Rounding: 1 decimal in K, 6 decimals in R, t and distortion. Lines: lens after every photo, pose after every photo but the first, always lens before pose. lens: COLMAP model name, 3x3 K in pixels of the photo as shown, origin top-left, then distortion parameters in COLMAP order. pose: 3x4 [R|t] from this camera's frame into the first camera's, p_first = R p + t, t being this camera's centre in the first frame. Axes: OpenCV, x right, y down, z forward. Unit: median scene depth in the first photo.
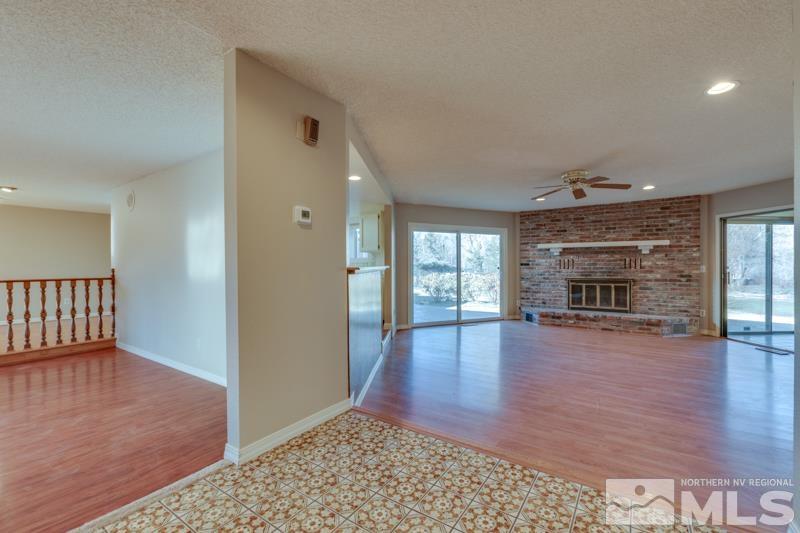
lens RADIAL K [[325.0, 0, 412.4], [0, 325.0, 267.0], [0, 0, 1]] dist [0.004499, -0.000868]
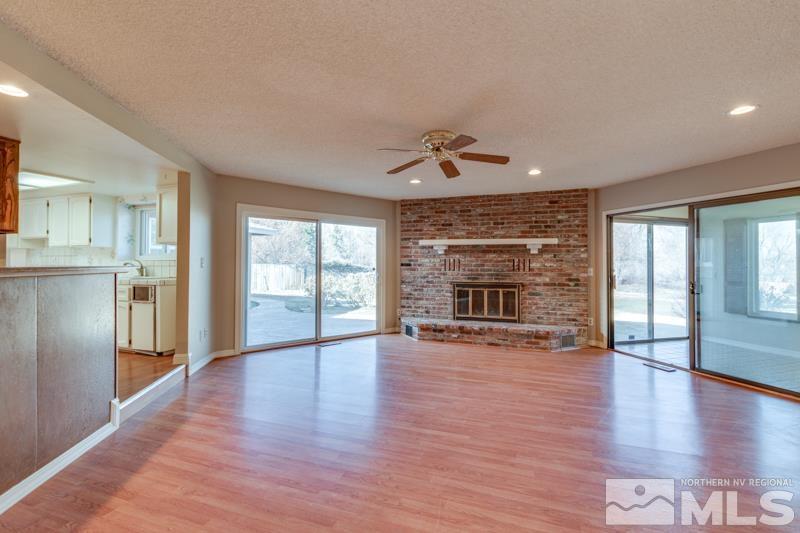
lens RADIAL K [[354.0, 0, 400.4], [0, 354.0, 258.7], [0, 0, 1]] dist [0.009563, -0.003086]
pose [[0.971020, 0.013412, 0.238620, 0.146089], [-0.008282, 0.999713, -0.022488, -0.003353], [-0.238853, 0.019860, 0.970853, 0.171463]]
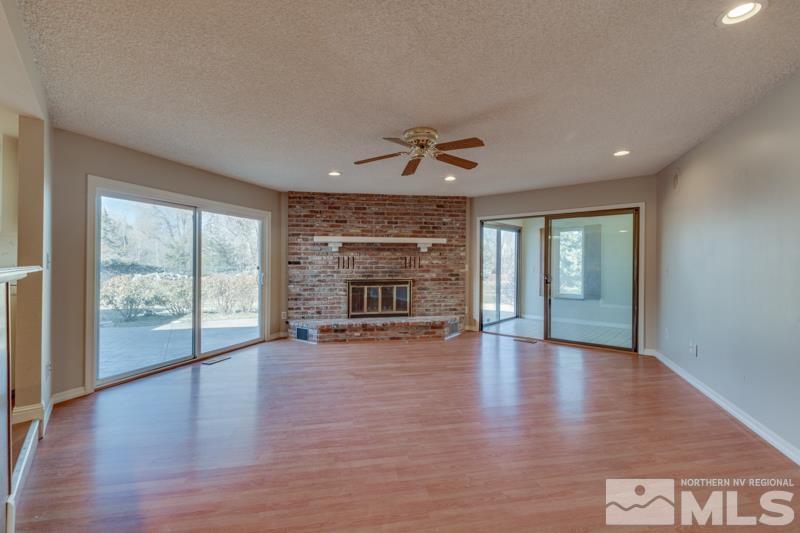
lens RADIAL K [[354.0, 0, 403.2], [0, 354.0, 259.8], [0, 0, 1]] dist [0.009563, -0.003086]
pose [[0.730098, 0.009688, 0.683274, -0.032073], [0.001170, 0.999880, -0.015427, -0.002270], [-0.683341, 0.012062, 0.729999, 0.287623]]
